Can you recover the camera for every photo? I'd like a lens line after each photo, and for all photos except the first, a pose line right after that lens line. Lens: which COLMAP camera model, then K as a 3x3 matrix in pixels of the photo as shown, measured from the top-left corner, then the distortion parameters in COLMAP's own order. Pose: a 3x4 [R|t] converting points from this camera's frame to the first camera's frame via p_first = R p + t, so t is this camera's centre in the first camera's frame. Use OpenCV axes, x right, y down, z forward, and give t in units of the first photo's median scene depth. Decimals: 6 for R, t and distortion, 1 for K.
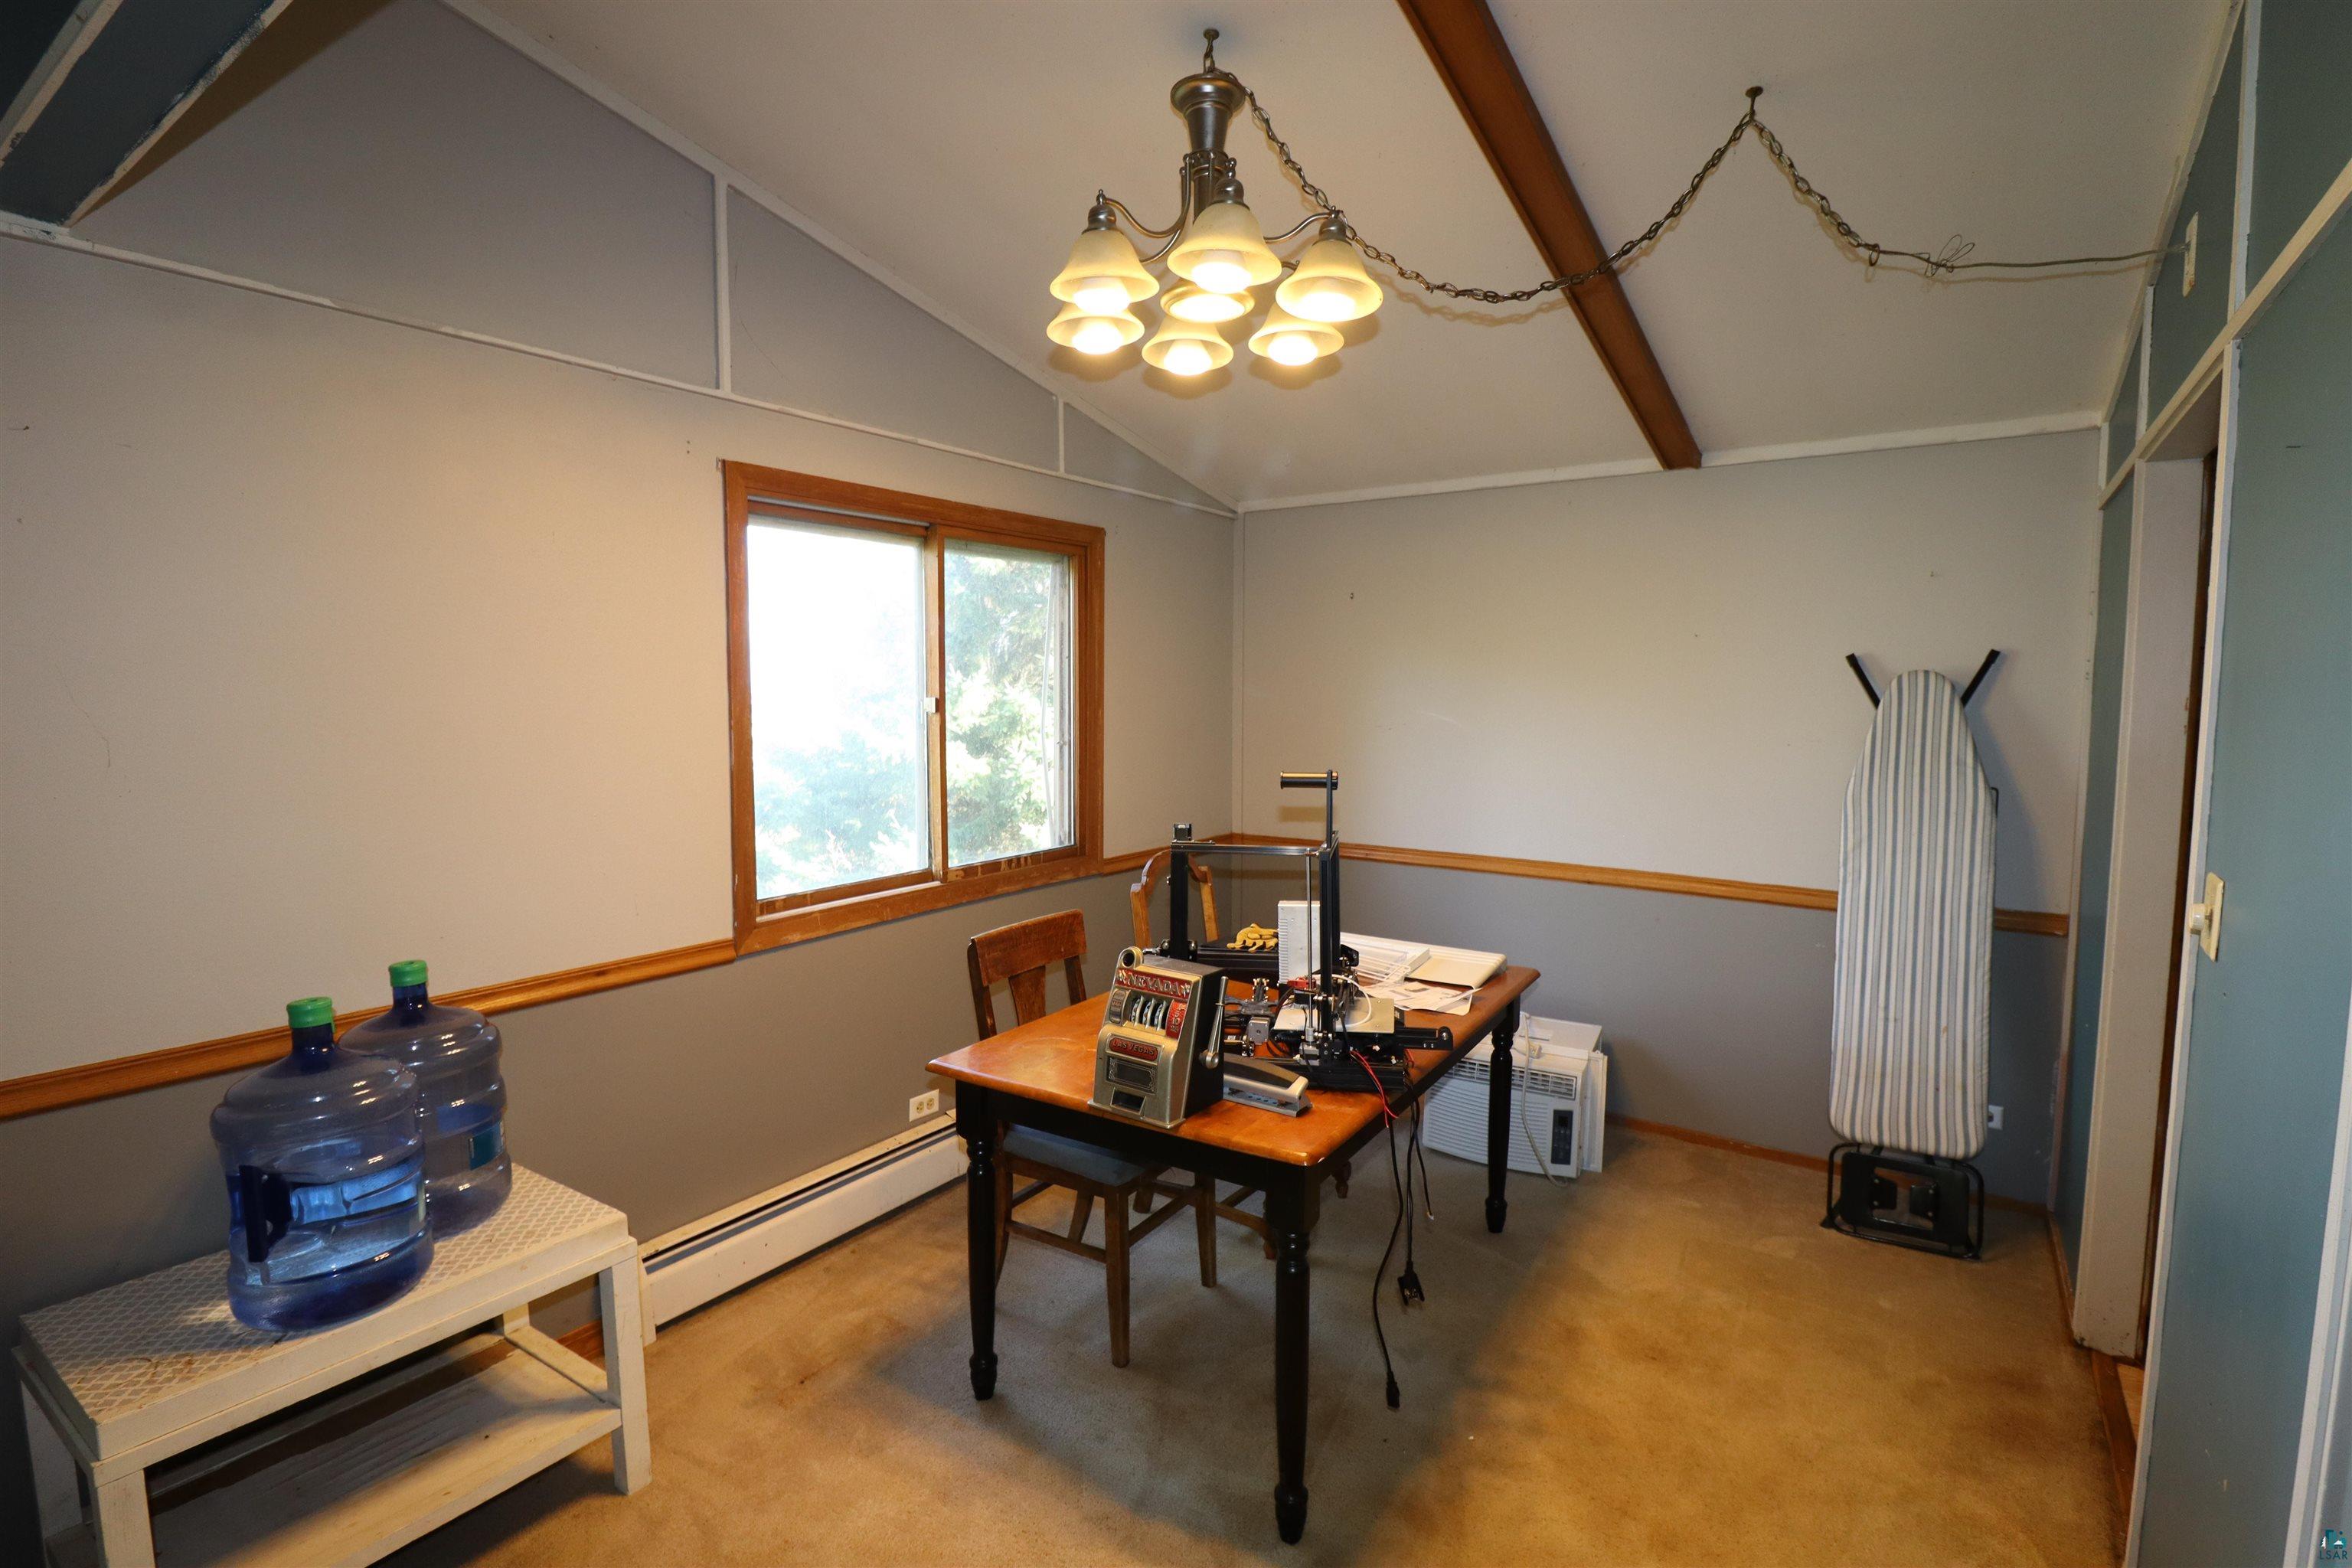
lens RADIAL K [[1098.6, 0, 1188.2], [0, 1098.6, 777.3], [0, 0, 1]] dist [-0.009243, -0.001658]
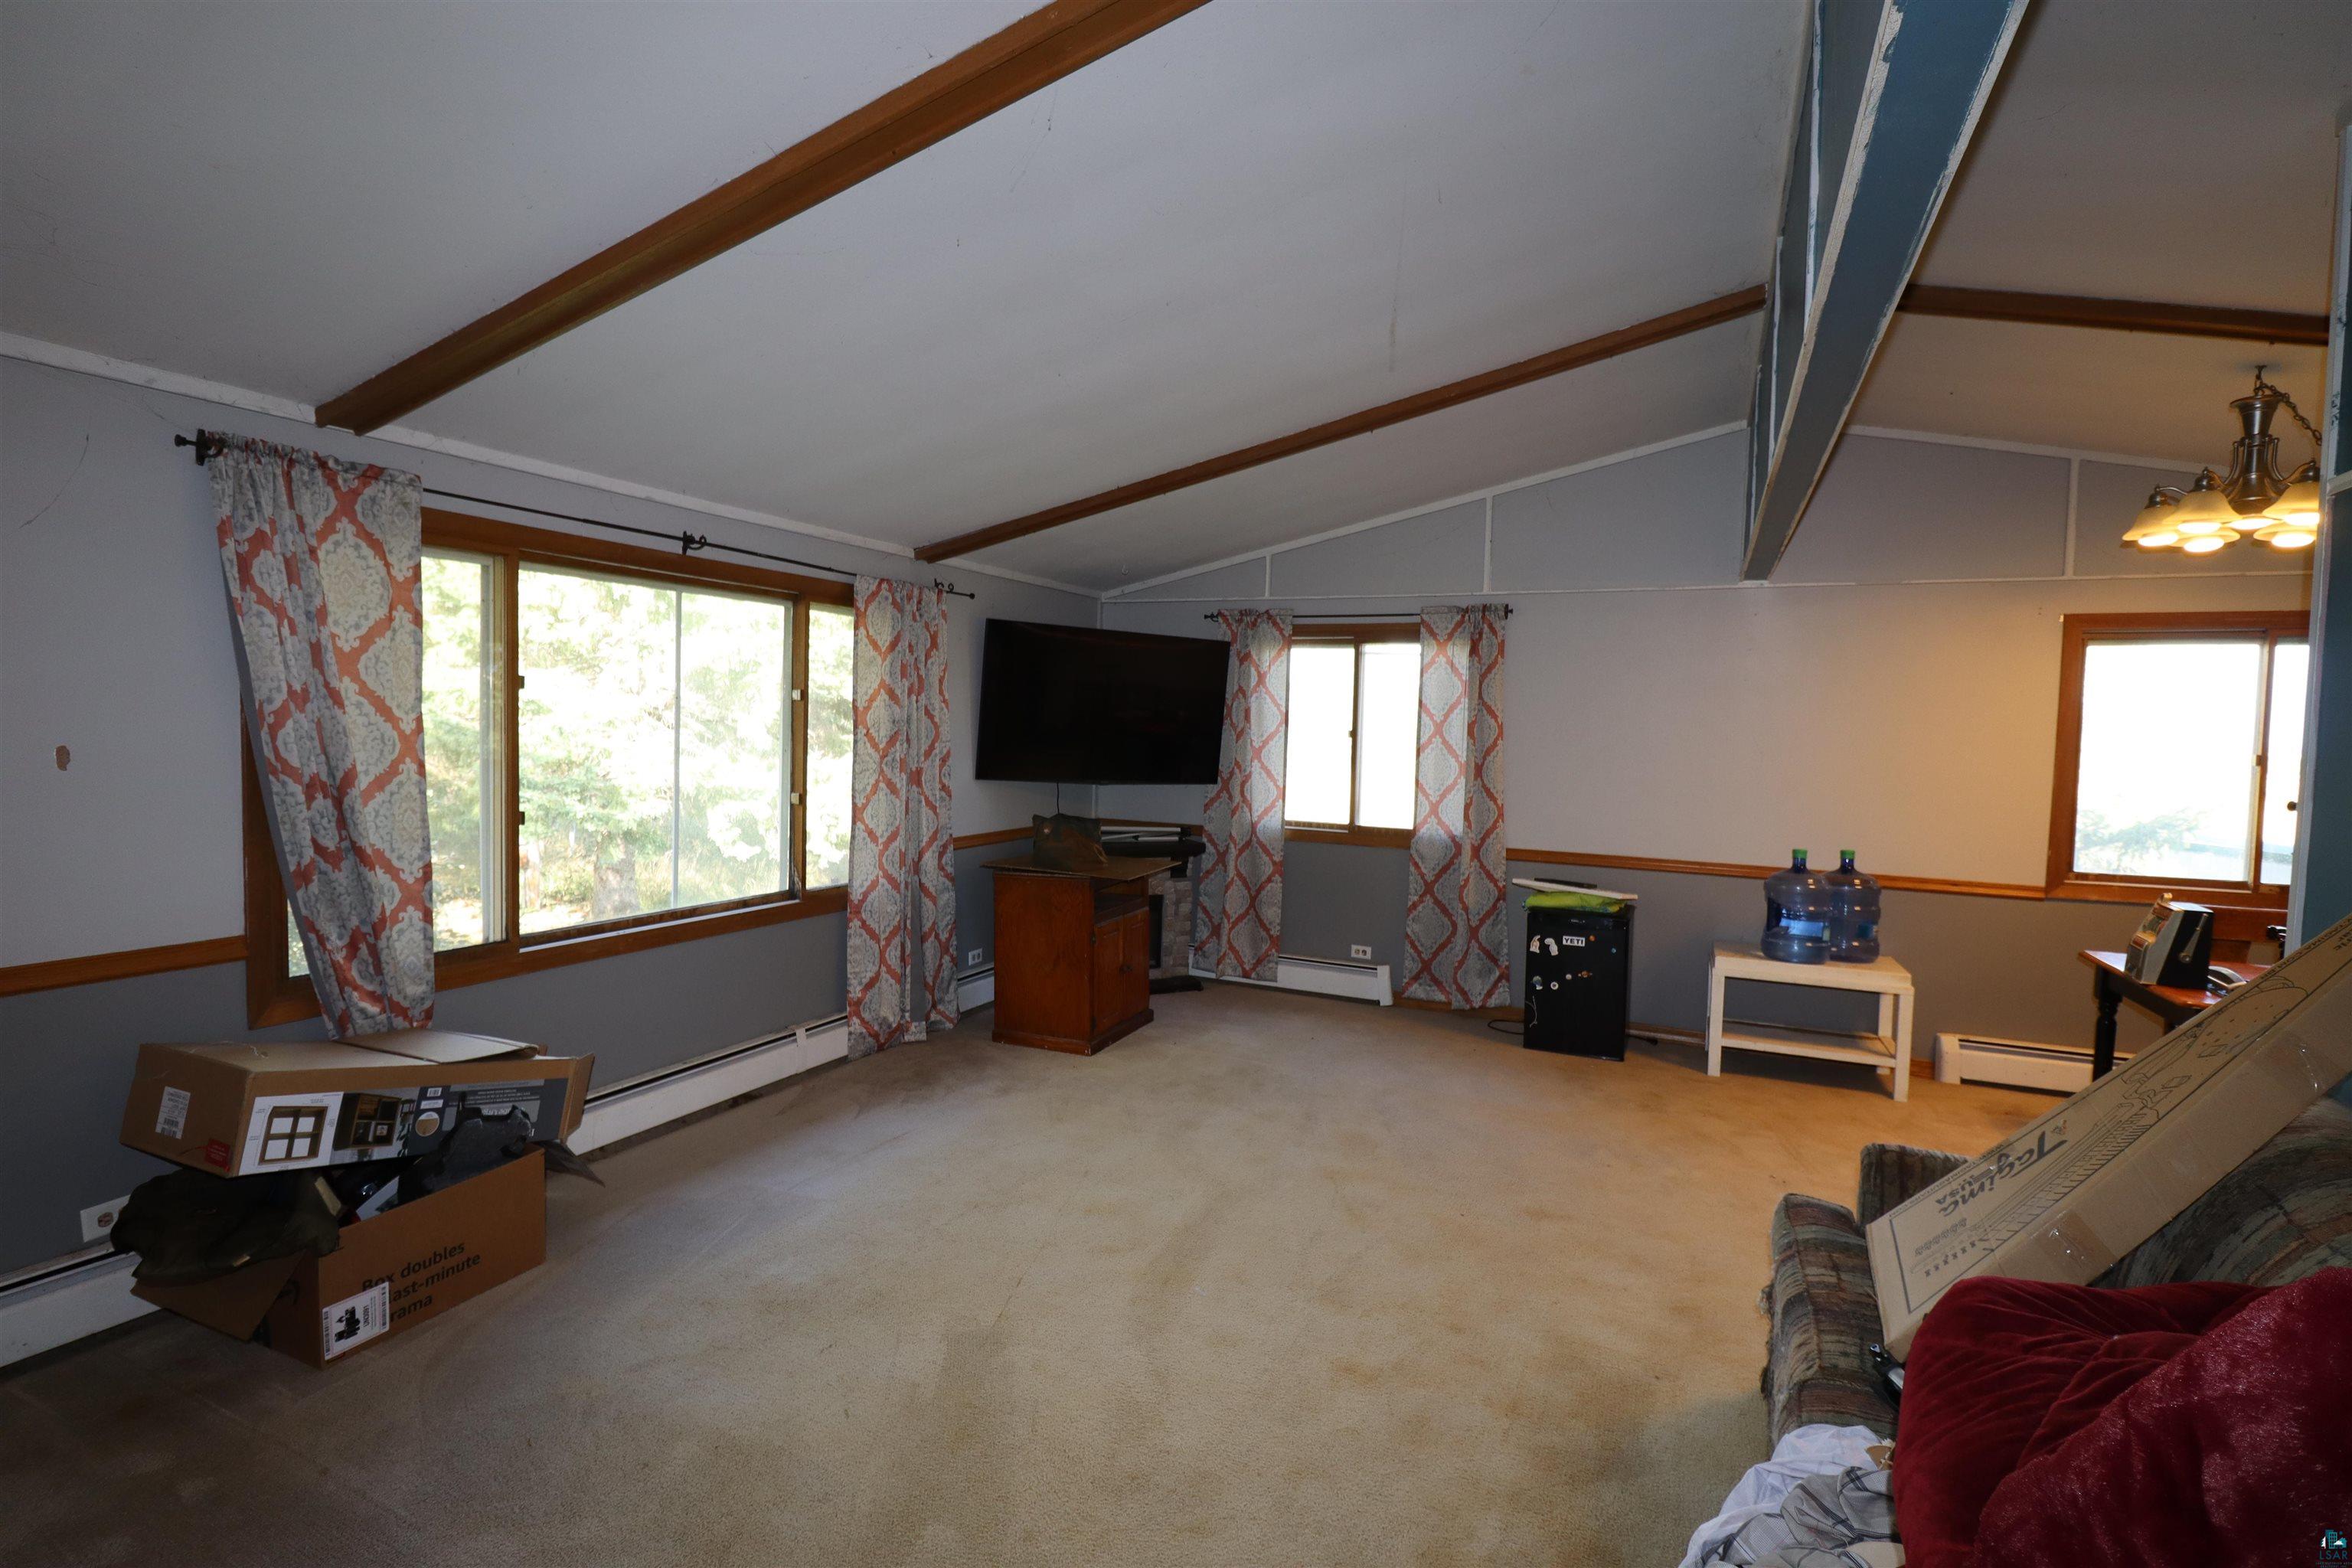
lens RADIAL K [[1098.6, 0, 1177.3], [0, 1098.6, 776.6], [0, 0, 1]] dist [-0.009243, -0.001658]
pose [[0.154172, 0.049135, -0.986822, 1.141976], [-0.101411, 0.994275, 0.033662, 0.058188], [0.982826, 0.094885, 0.158272, -0.683463]]
